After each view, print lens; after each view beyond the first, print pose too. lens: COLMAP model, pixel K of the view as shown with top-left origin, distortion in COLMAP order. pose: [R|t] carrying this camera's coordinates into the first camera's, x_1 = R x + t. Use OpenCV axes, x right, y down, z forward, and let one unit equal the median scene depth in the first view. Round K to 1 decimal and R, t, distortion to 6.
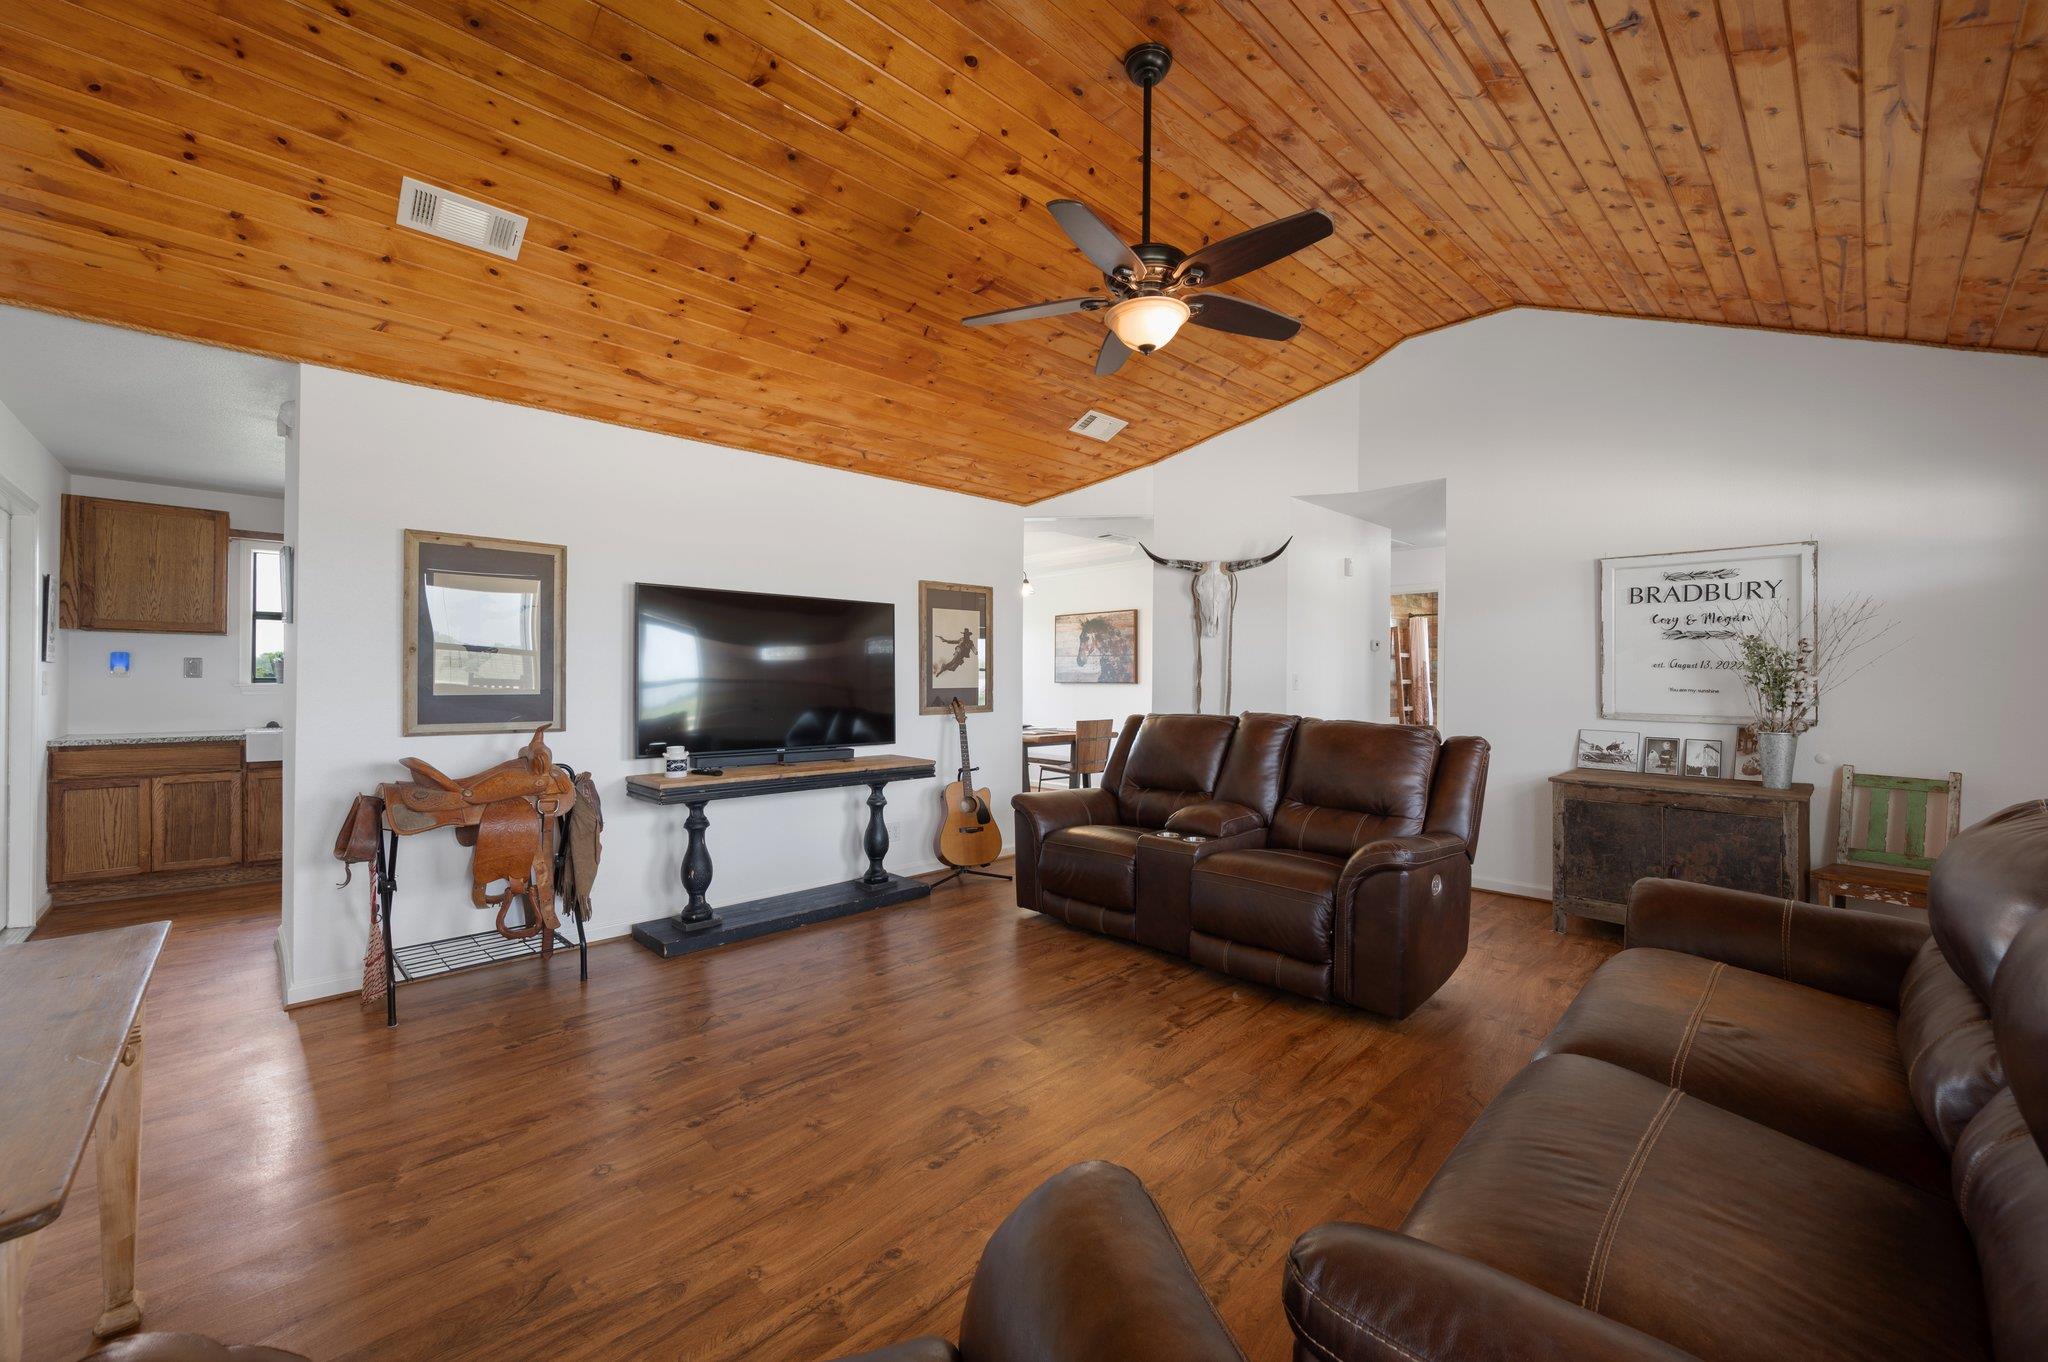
lens RADIAL K [[806.1, 0, 1026.1], [0, 806.1, 677.3], [0, 0, 1]] dist [-0.001356, 0.000026]
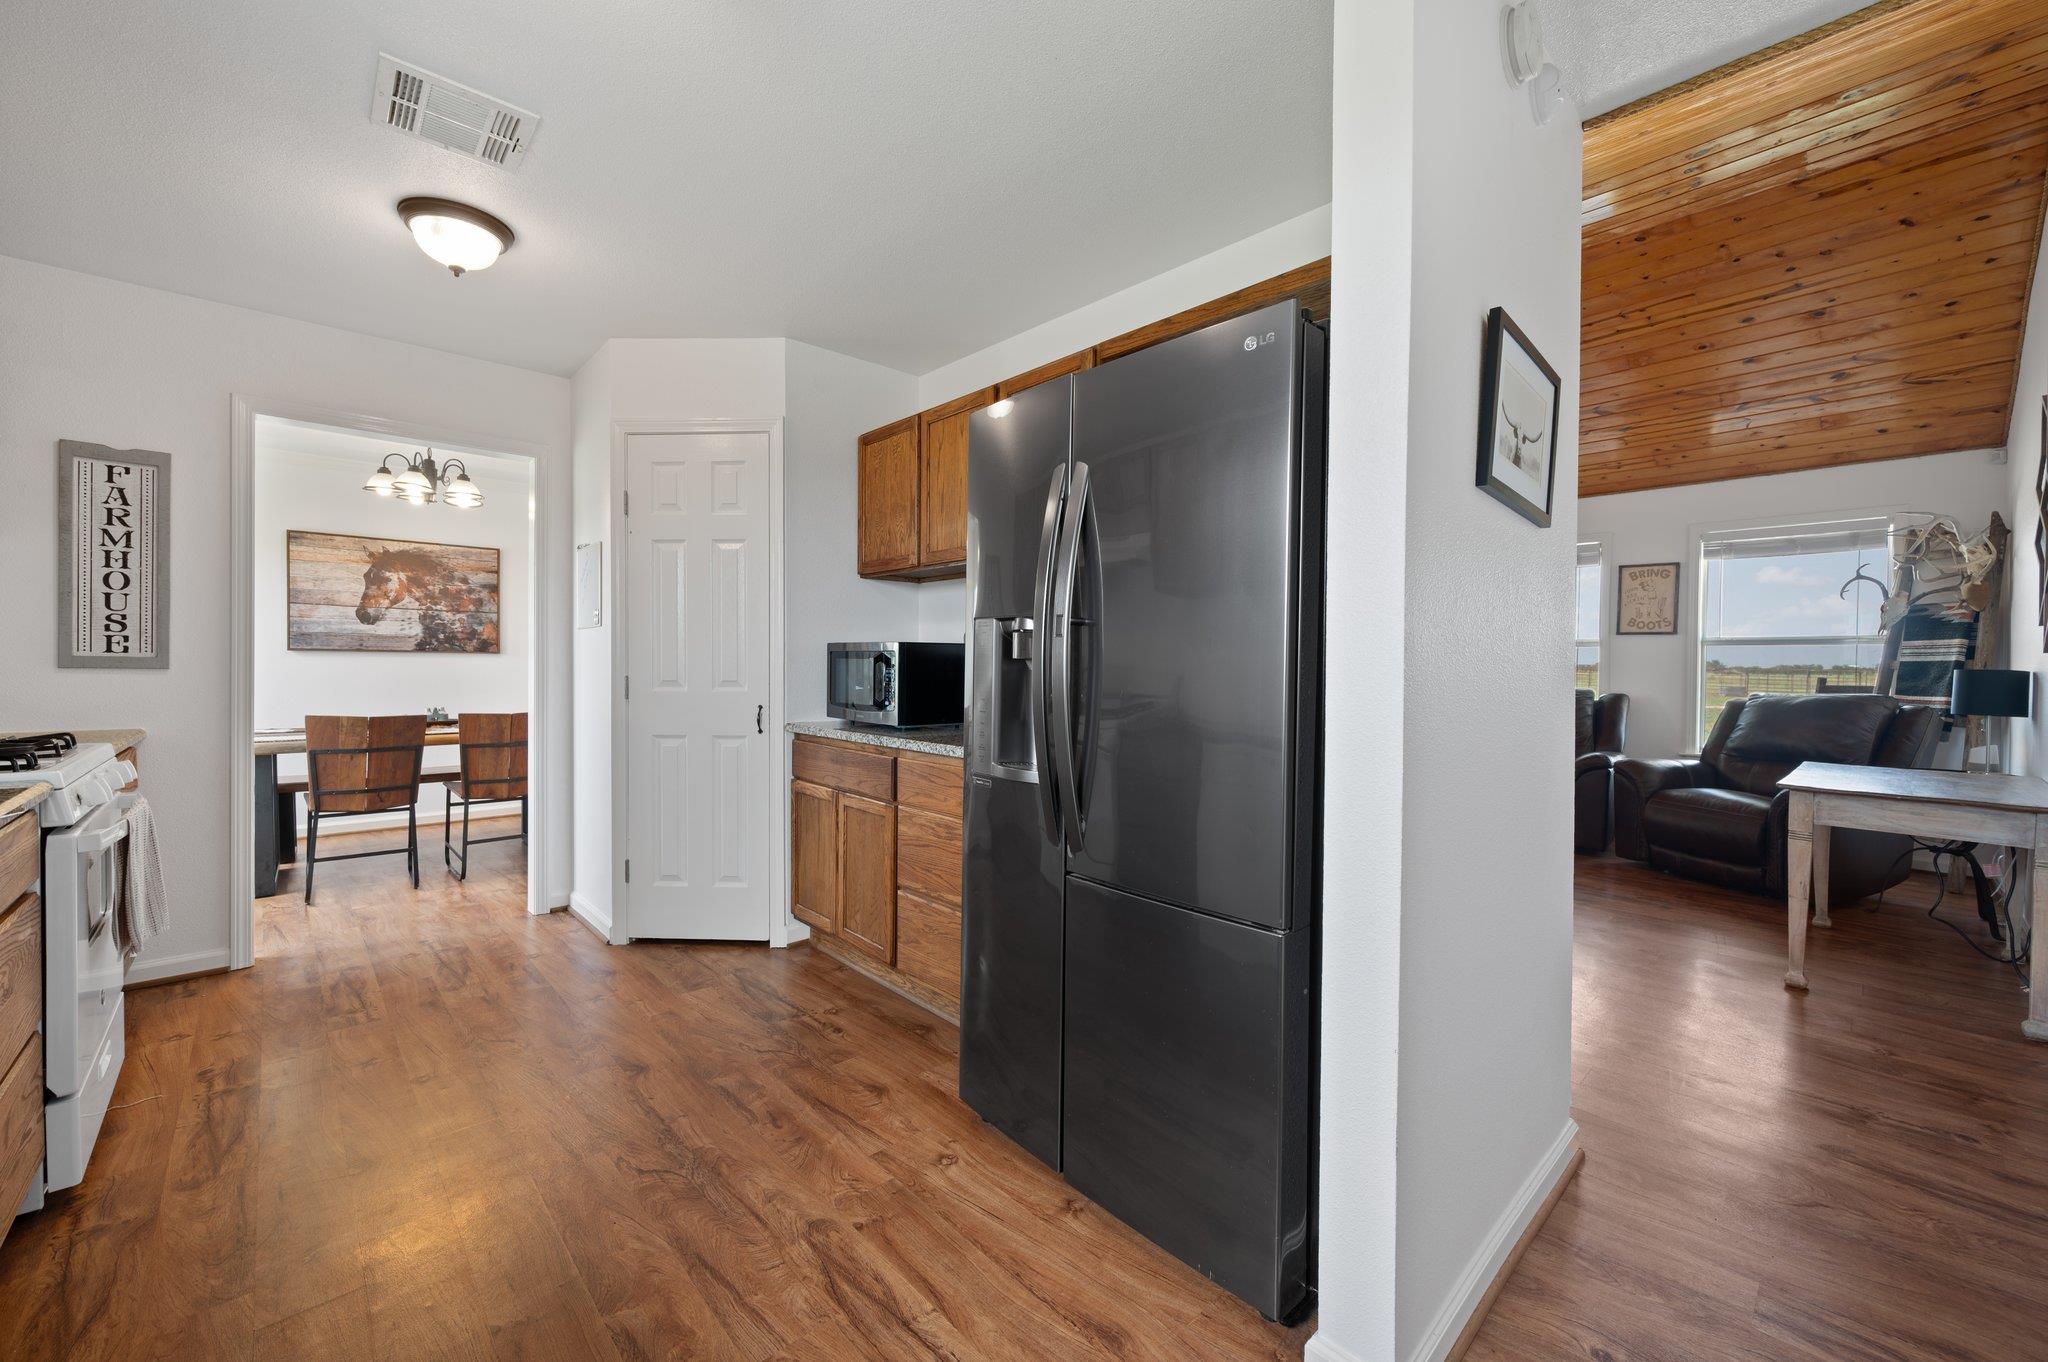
lens RADIAL K [[806.1, 0, 1018.3], [0, 806.1, 676.8], [0, 0, 1]] dist [-0.001356, 0.000026]
pose [[0.020687, -0.013428, 0.999696, -1.407525], [-0.014641, 0.999799, 0.013732, 0.029796], [-0.999679, -0.014921, 0.020487, 1.300710]]
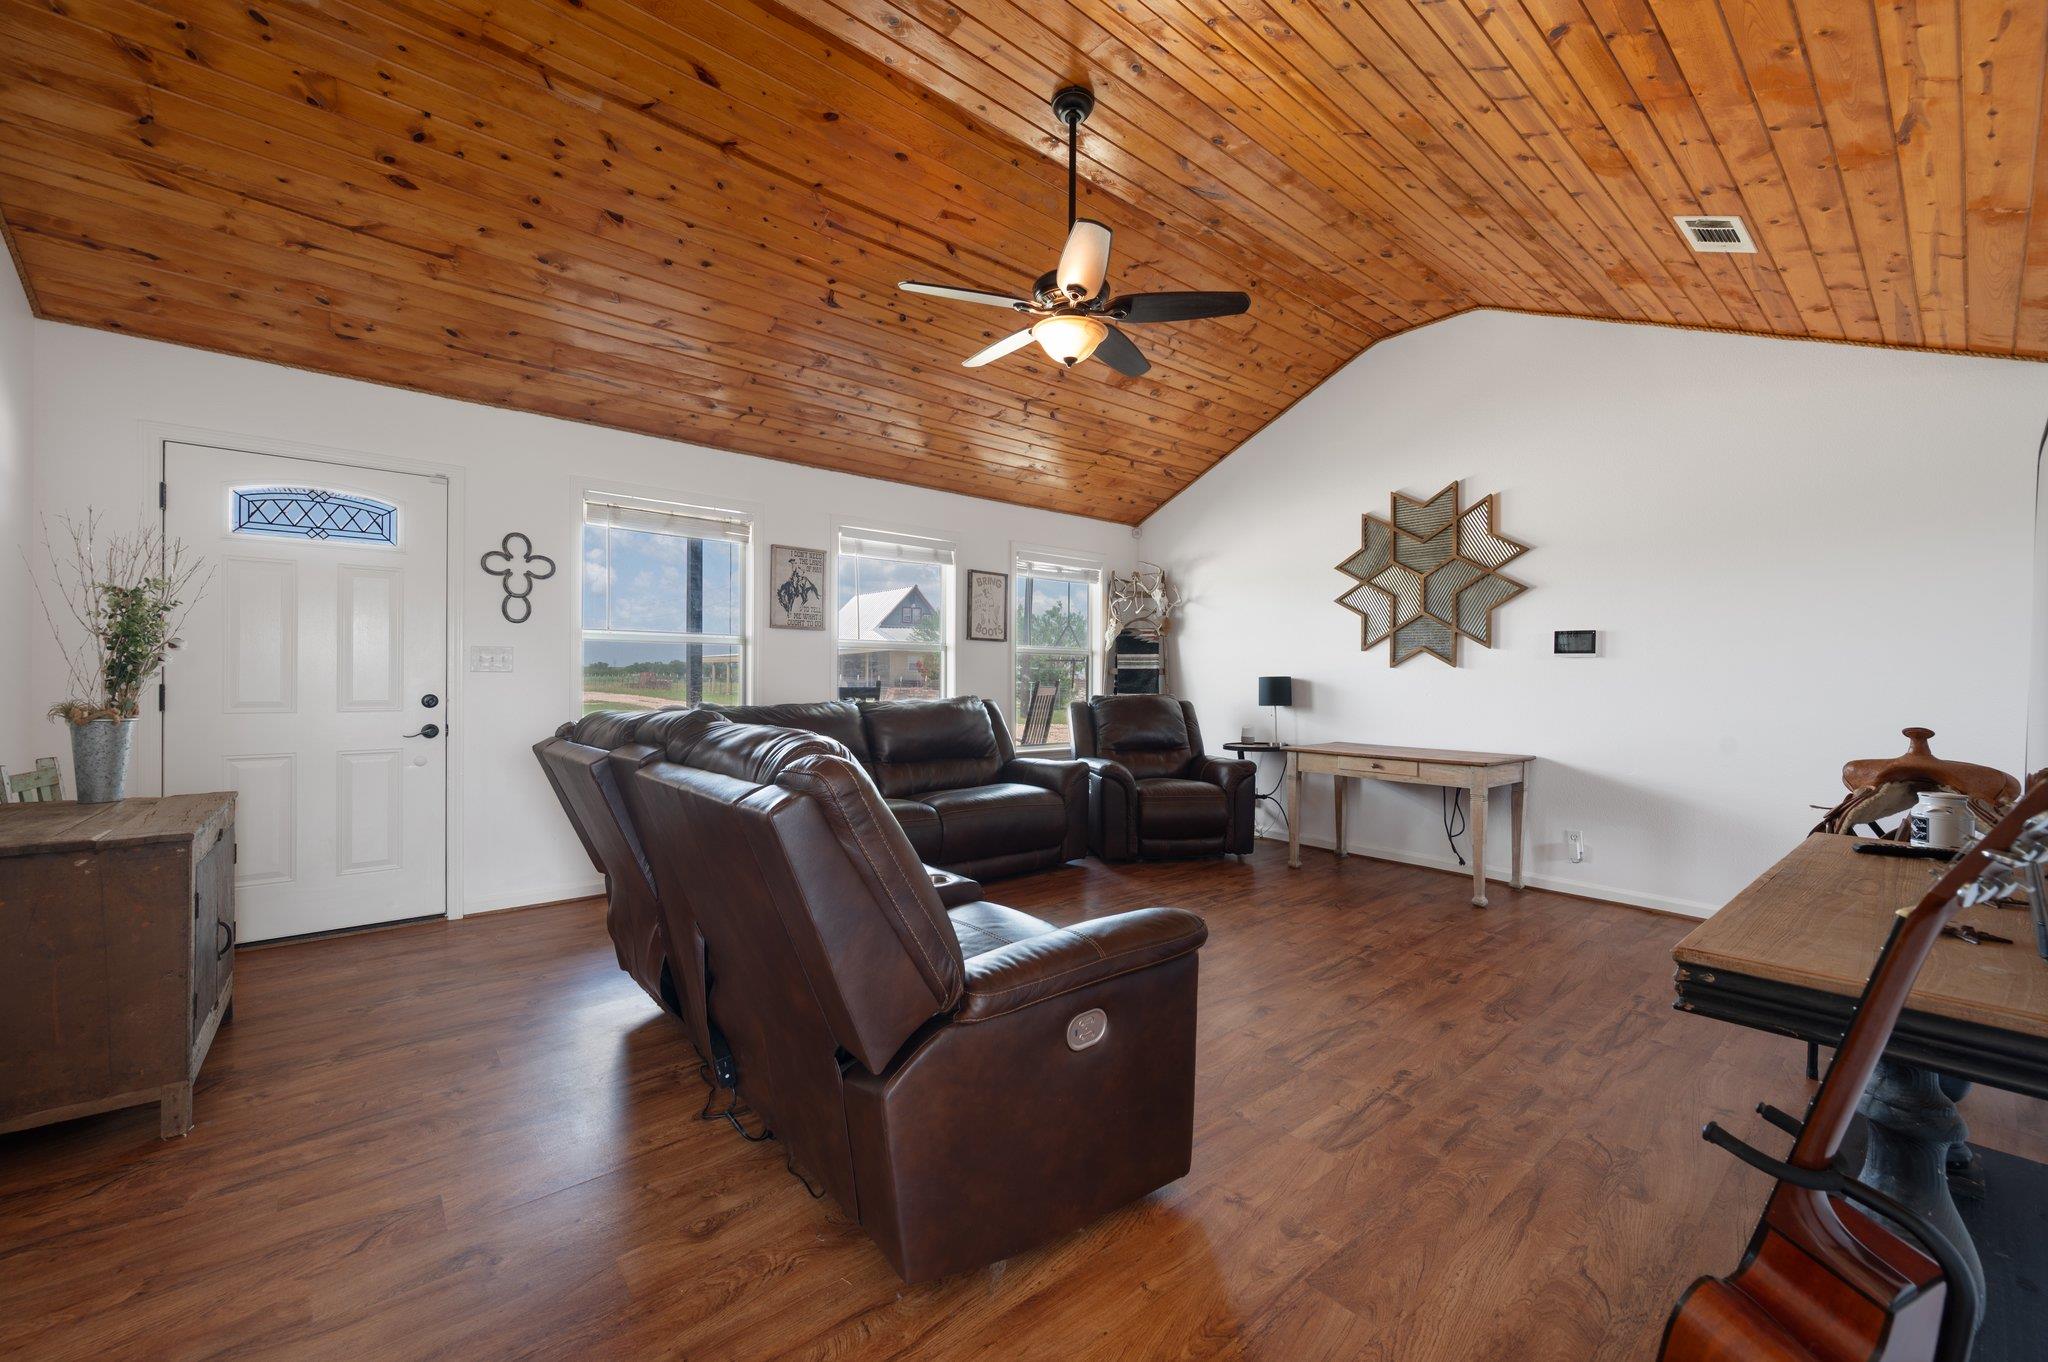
lens RADIAL K [[806.1, 0, 1020.3], [0, 806.1, 677.1], [0, 0, 1]] dist [-0.001356, 0.000026]
pose [[-0.998006, -0.010275, 0.062276, 0.118139], [-0.010273, 0.999947, 0.000355, 0.020824], [-0.062277, -0.000286, -0.998059, 1.723452]]
